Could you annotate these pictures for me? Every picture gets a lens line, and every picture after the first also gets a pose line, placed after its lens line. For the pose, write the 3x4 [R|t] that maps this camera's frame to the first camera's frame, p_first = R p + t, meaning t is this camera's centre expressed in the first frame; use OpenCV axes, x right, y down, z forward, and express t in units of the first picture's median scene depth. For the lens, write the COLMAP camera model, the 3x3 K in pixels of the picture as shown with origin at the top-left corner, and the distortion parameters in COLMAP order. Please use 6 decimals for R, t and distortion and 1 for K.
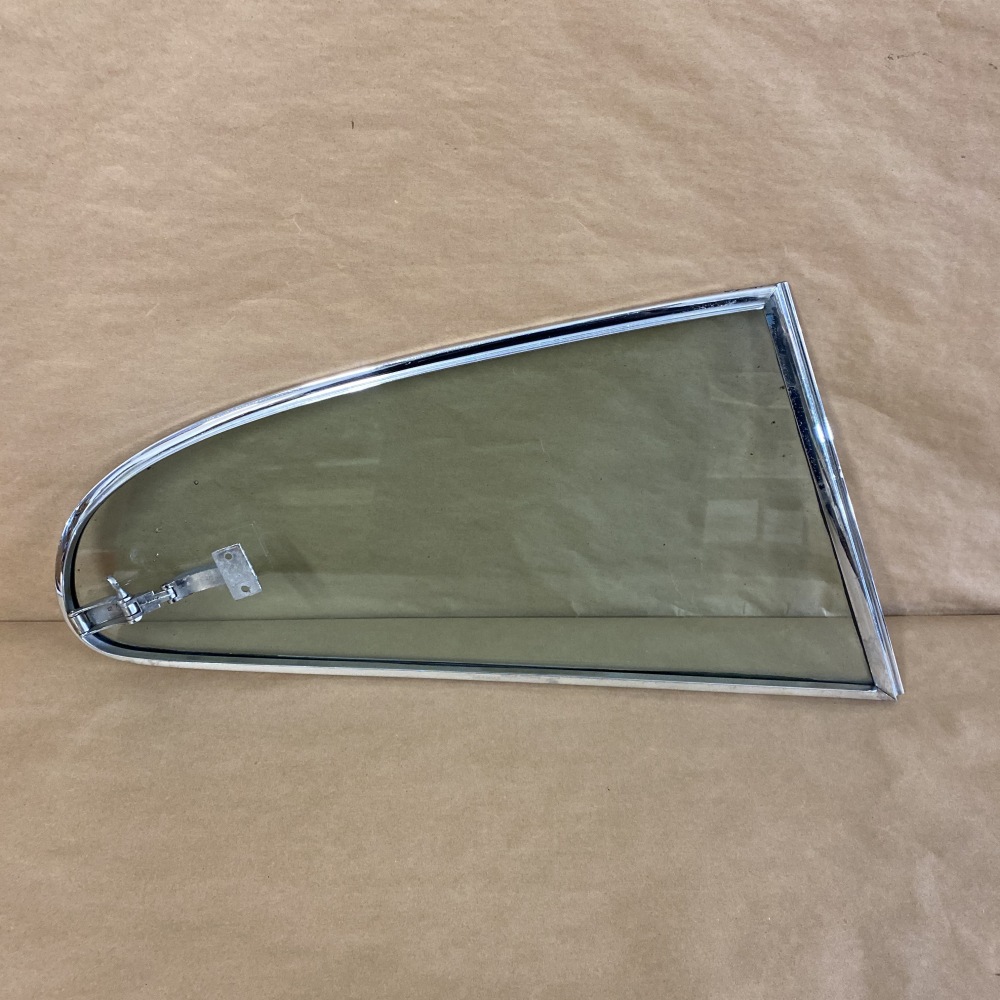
lens RADIAL K [[1031.0, 0, 488.6], [0, 1031.0, 479.3], [0, 0, 1]] dist [0.016748, 0.000000]
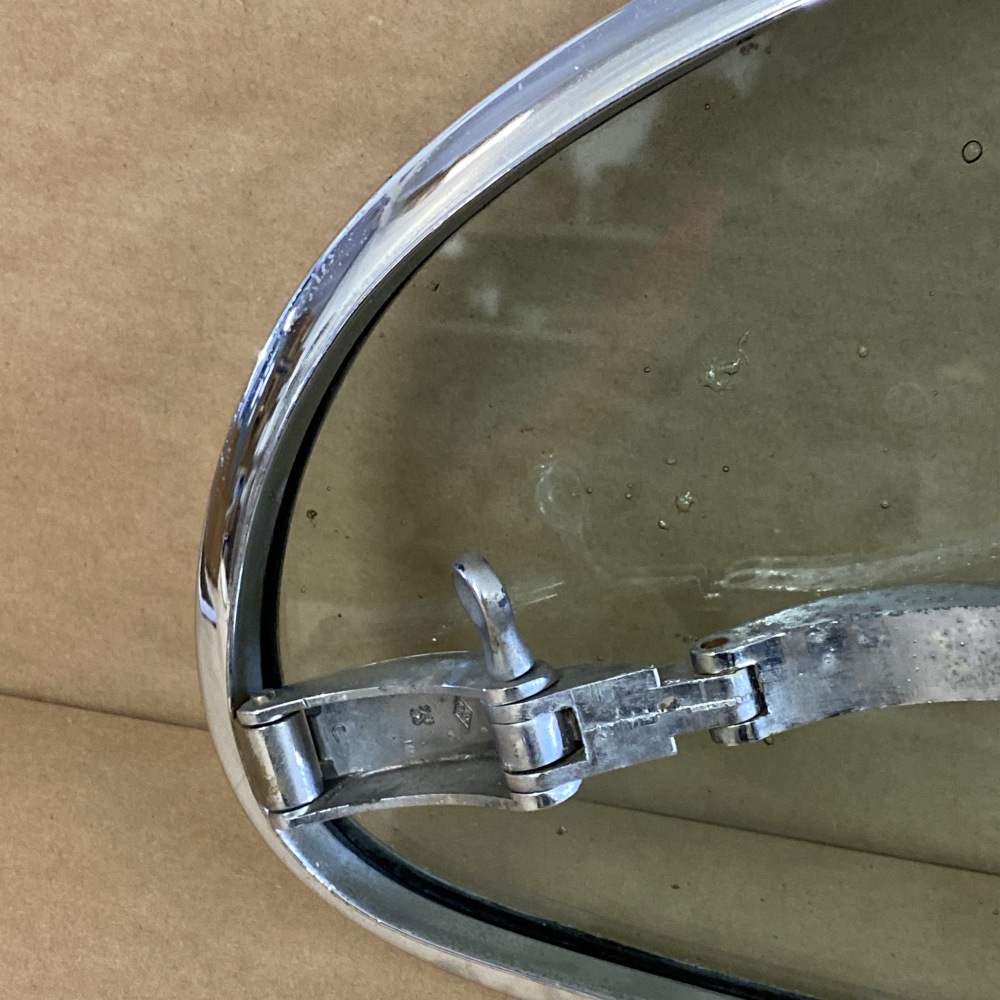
lens RADIAL K [[1978.3, 0, 505.1], [0, 1978.3, 503.4], [0, 0, 1]] dist [0.109863, 0.000000]
pose [[0.970943, 0.154862, -0.182449, -0.318985], [-0.156861, 0.987614, 0.003512, 0.088118], [0.180733, 0.025209, 0.983209, 0.678408]]
